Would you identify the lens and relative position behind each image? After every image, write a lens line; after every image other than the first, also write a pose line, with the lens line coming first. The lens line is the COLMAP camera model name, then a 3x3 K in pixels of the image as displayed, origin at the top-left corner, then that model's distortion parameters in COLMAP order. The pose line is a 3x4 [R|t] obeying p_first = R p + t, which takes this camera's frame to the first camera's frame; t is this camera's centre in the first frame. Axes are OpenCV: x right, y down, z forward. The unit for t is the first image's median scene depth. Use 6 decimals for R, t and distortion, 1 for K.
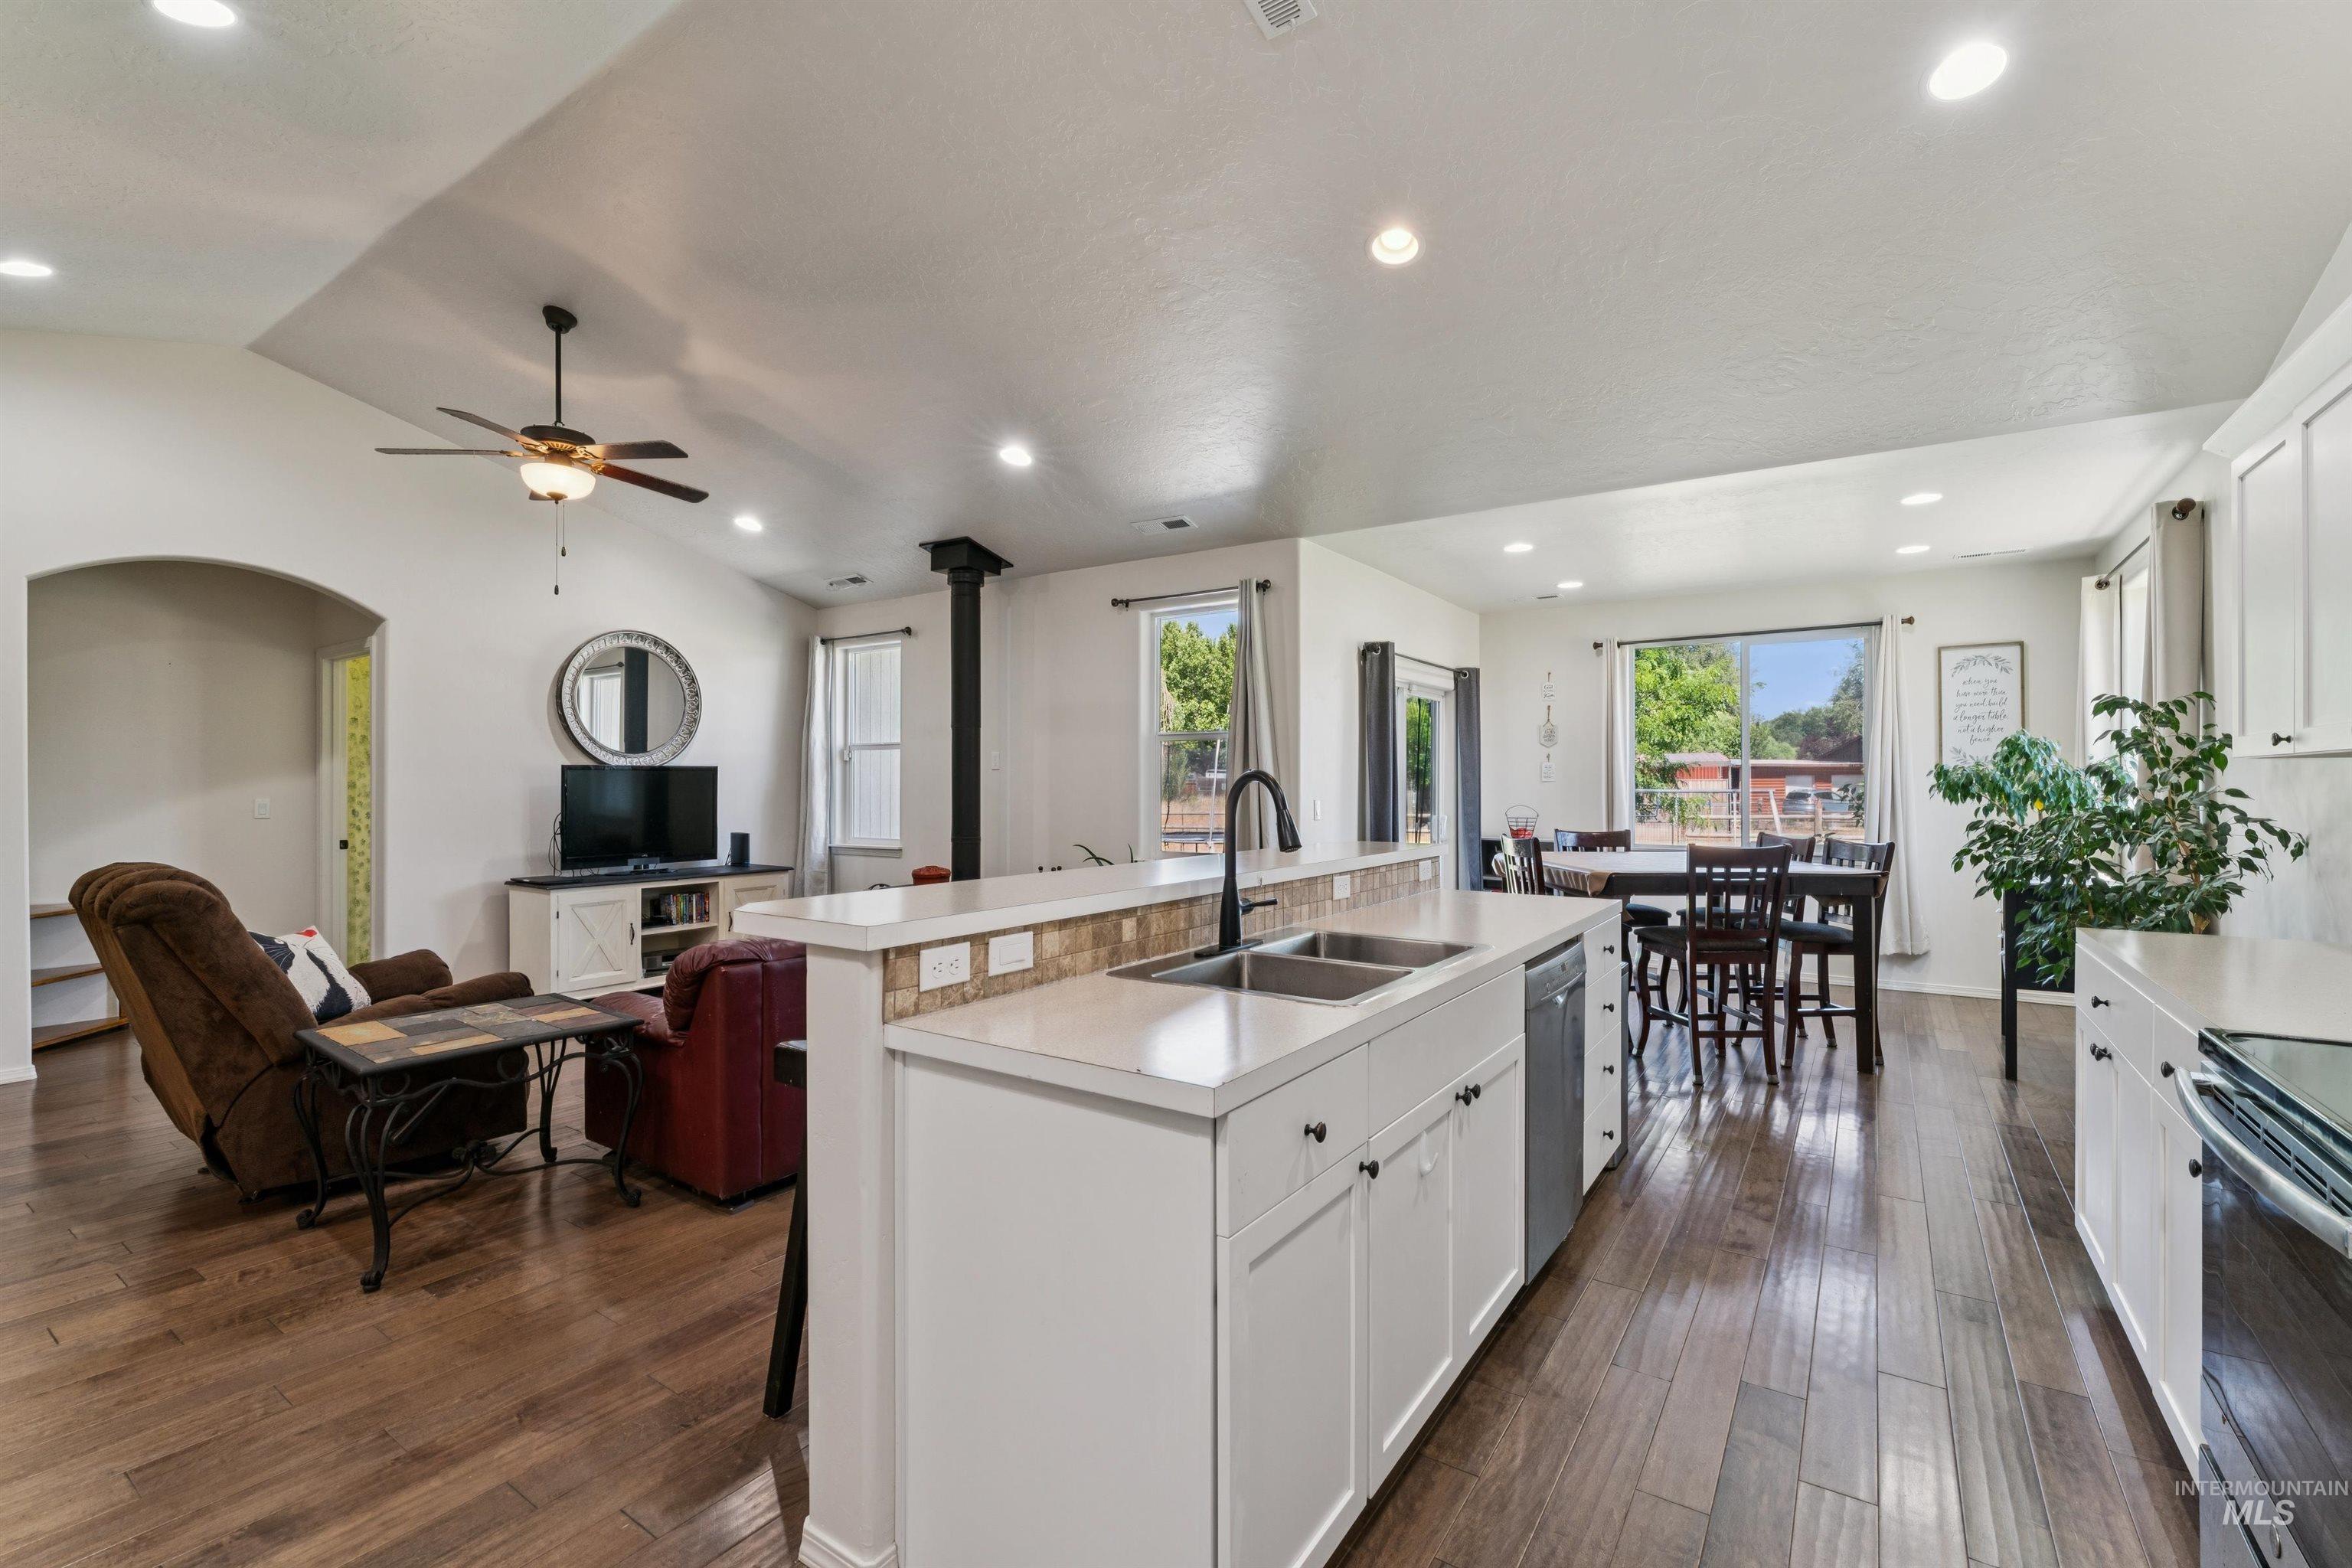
lens RADIAL K [[1015.3, 0, 1176.0], [0, 1015.3, 784.0], [0, 0, 1]] dist [-0.002770, 0.000374]
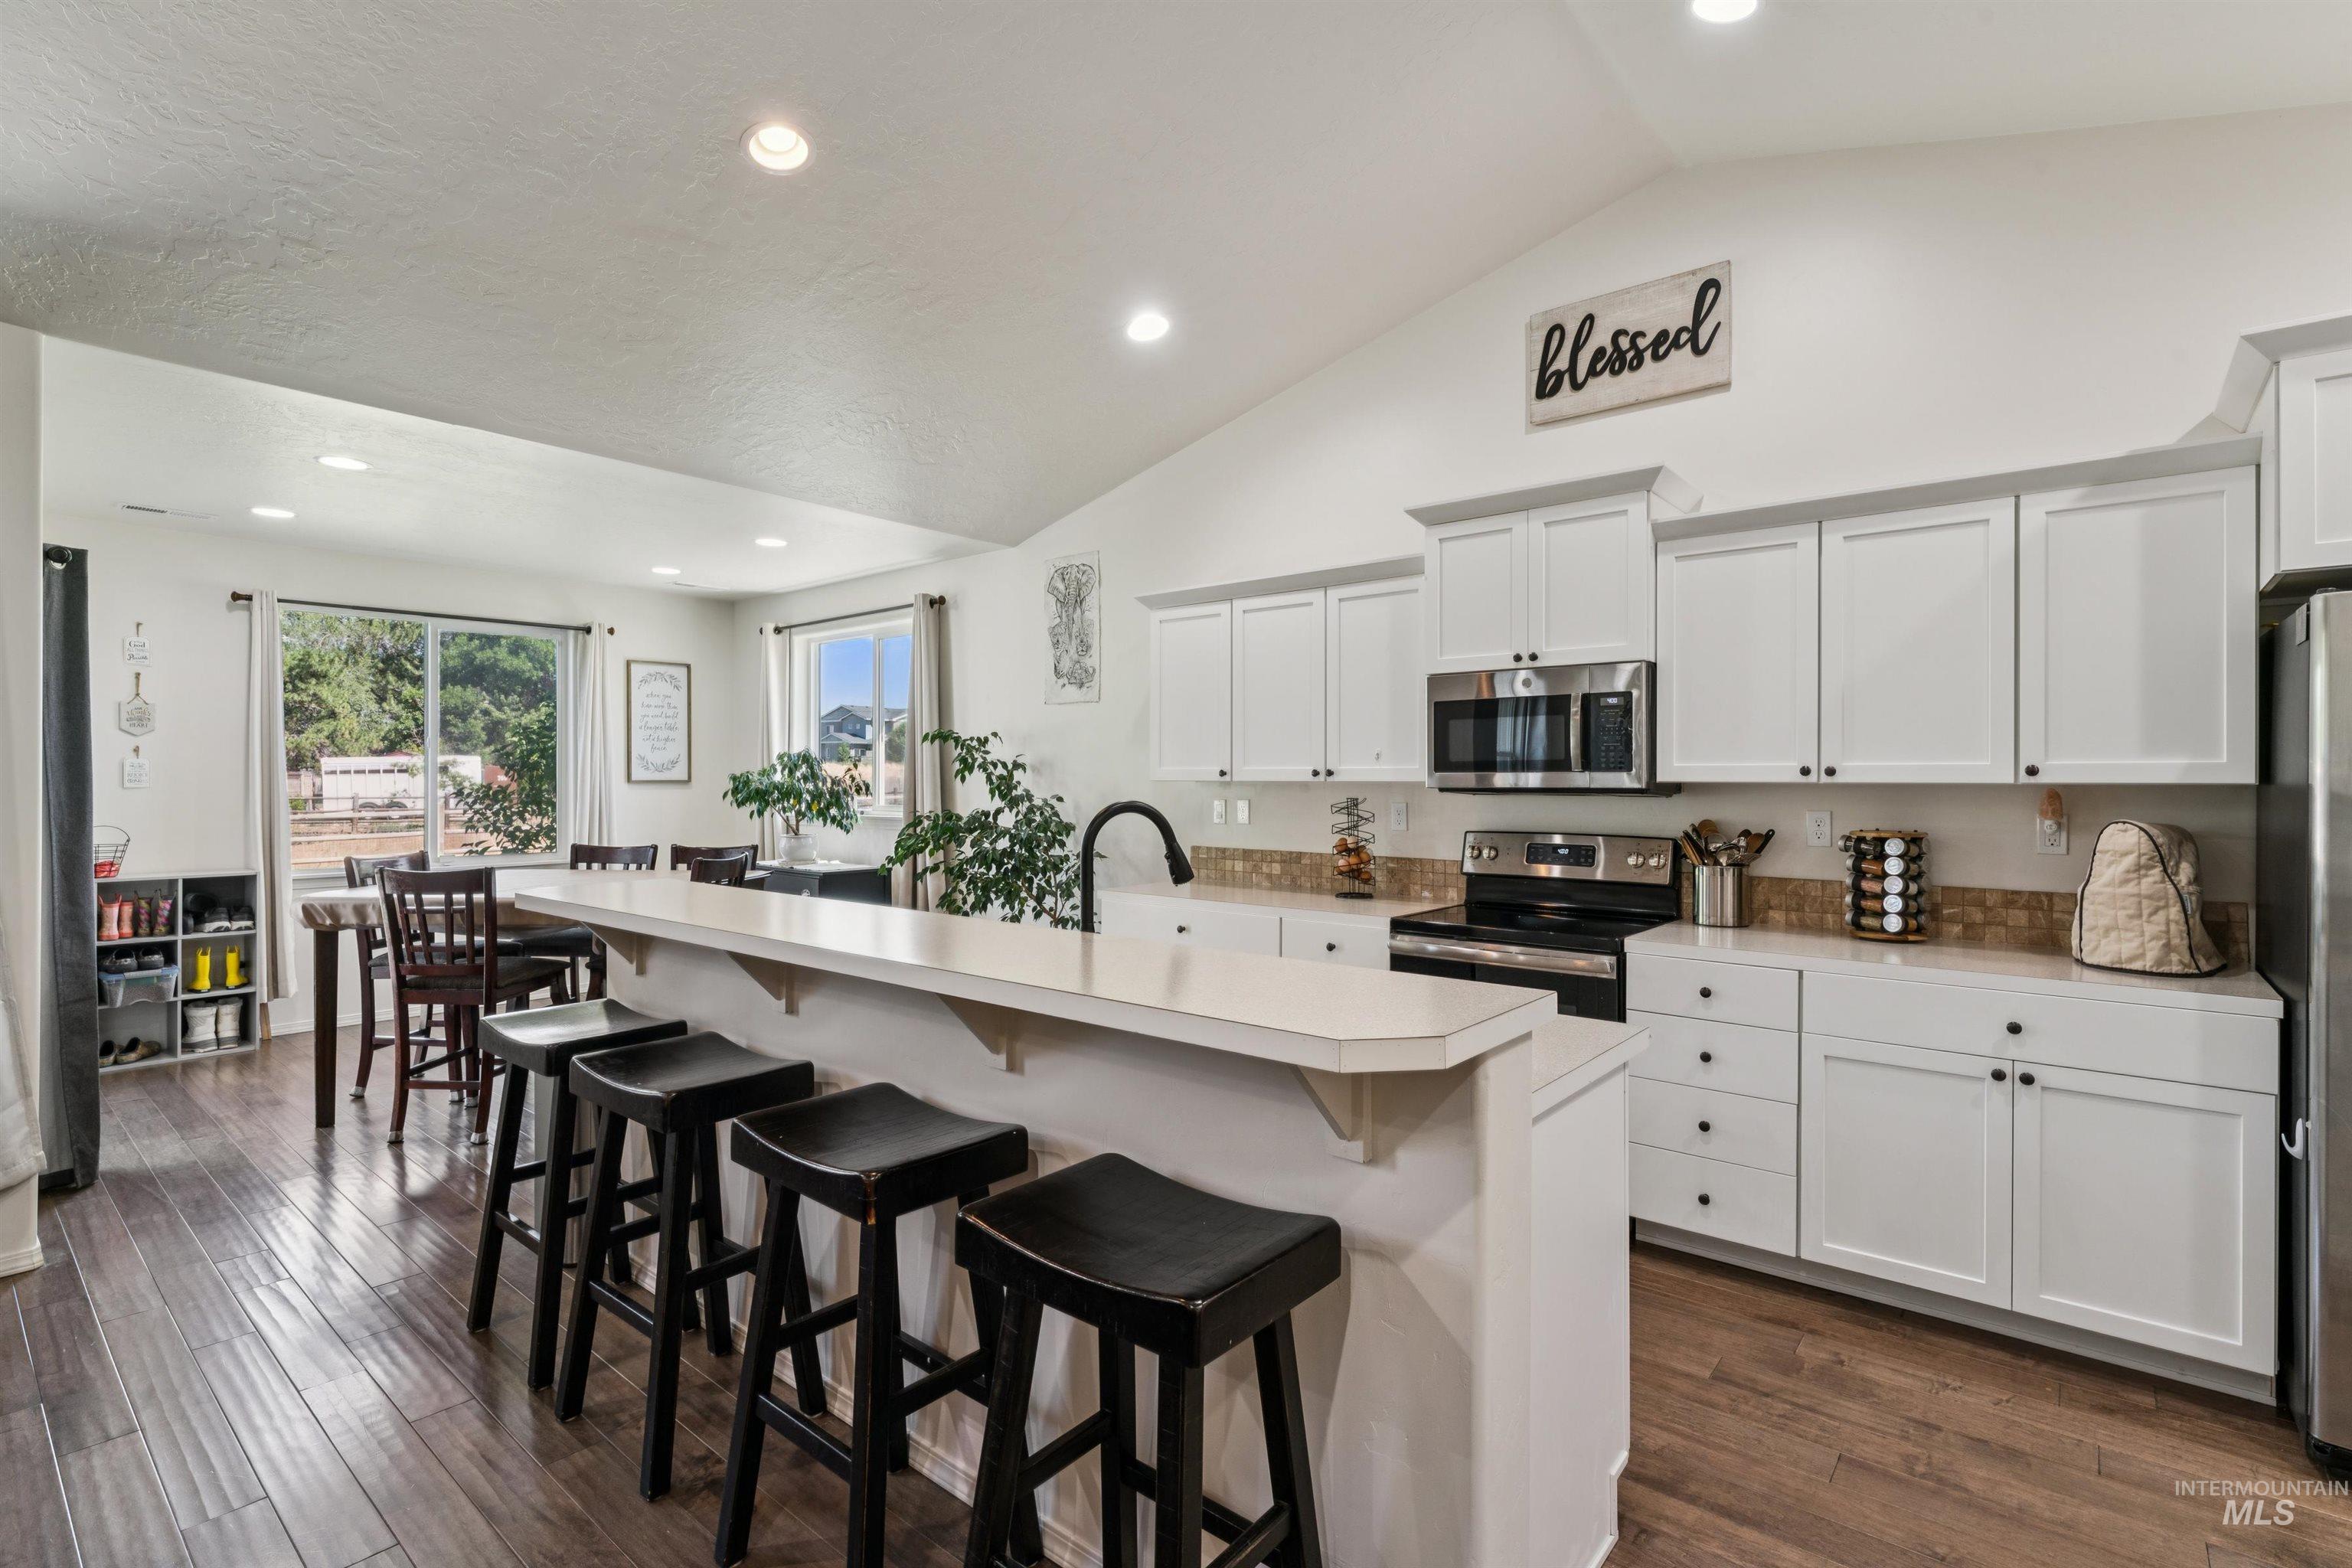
lens RADIAL K [[1085.9, 0, 1176.0], [0, 1085.9, 784.0], [0, 0, 1]] dist [0.001032, 0.000217]
pose [[0.104014, -0.004757, 0.994564, -0.344421], [-0.002650, 0.999984, 0.005060, -0.013042], [-0.994572, -0.003162, 0.103999, 0.332245]]
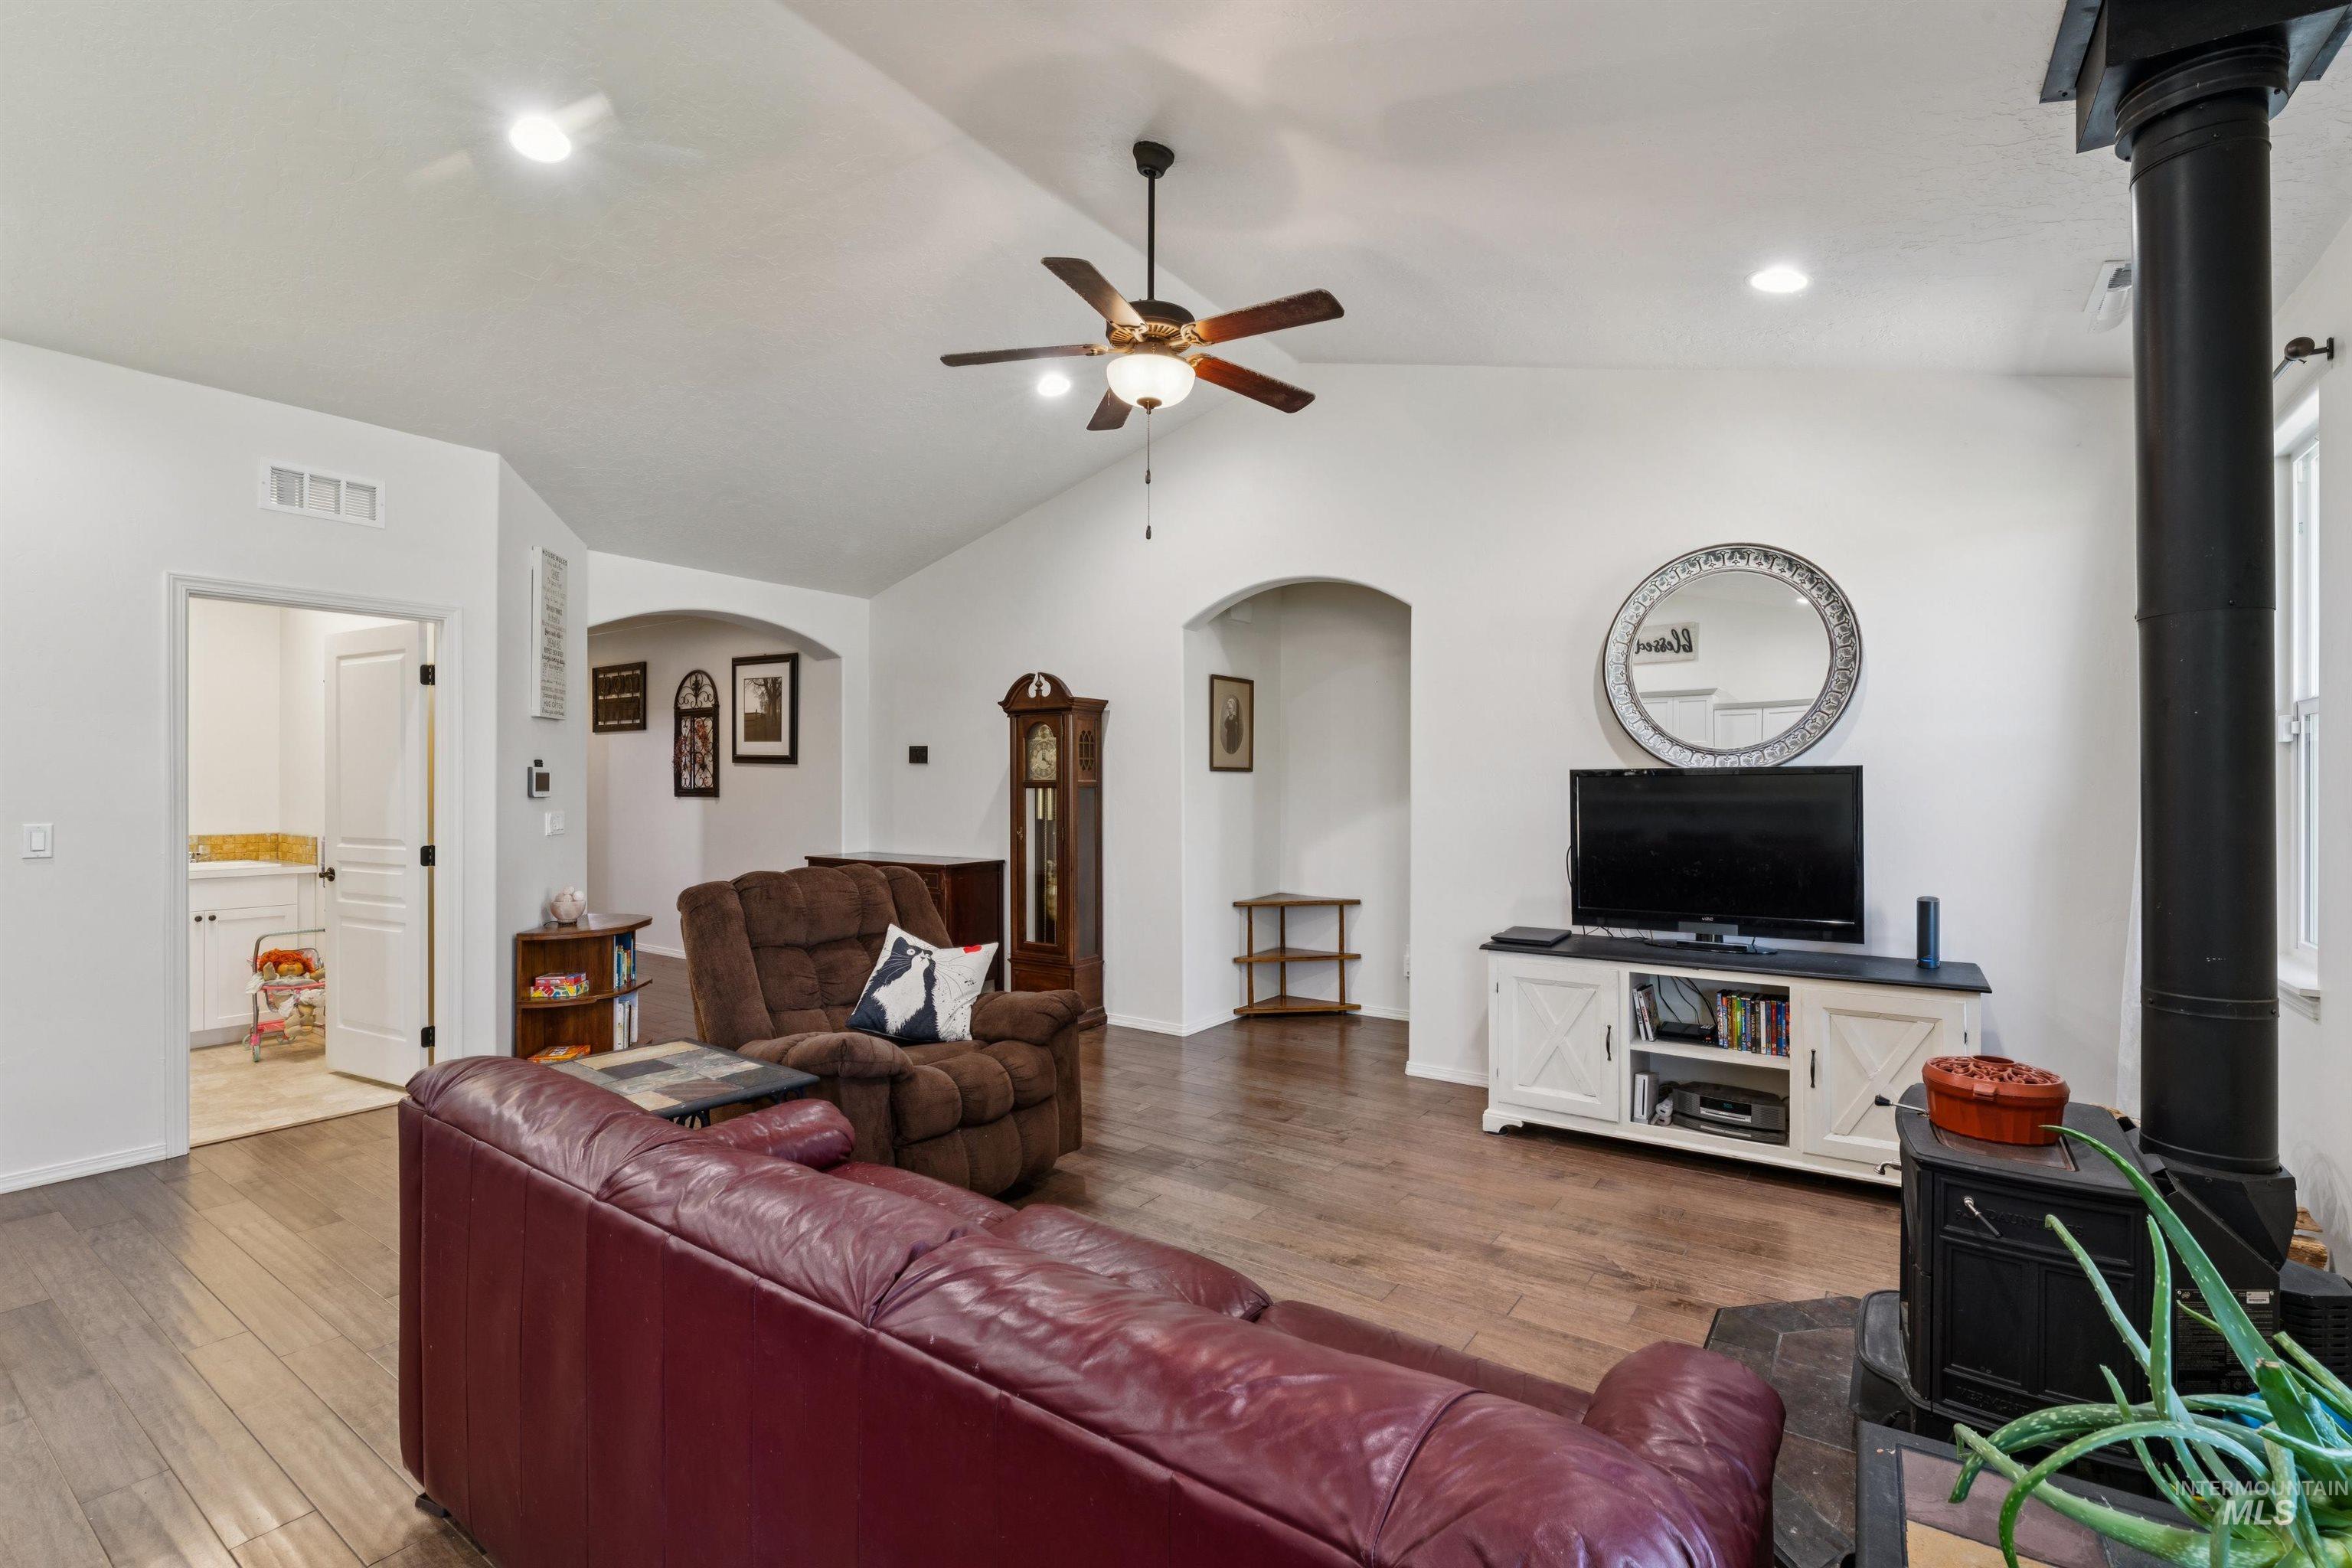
lens RADIAL K [[1046.3, 0, 1176.0], [0, 1046.3, 784.0], [0, 0, 1]] dist [-0.005186, 0.000480]
pose [[-0.009867, -0.005971, -0.999933, 0.100501], [-0.000868, 0.999982, -0.005963, -0.005211], [0.999951, 0.000809, -0.009872, 0.758151]]
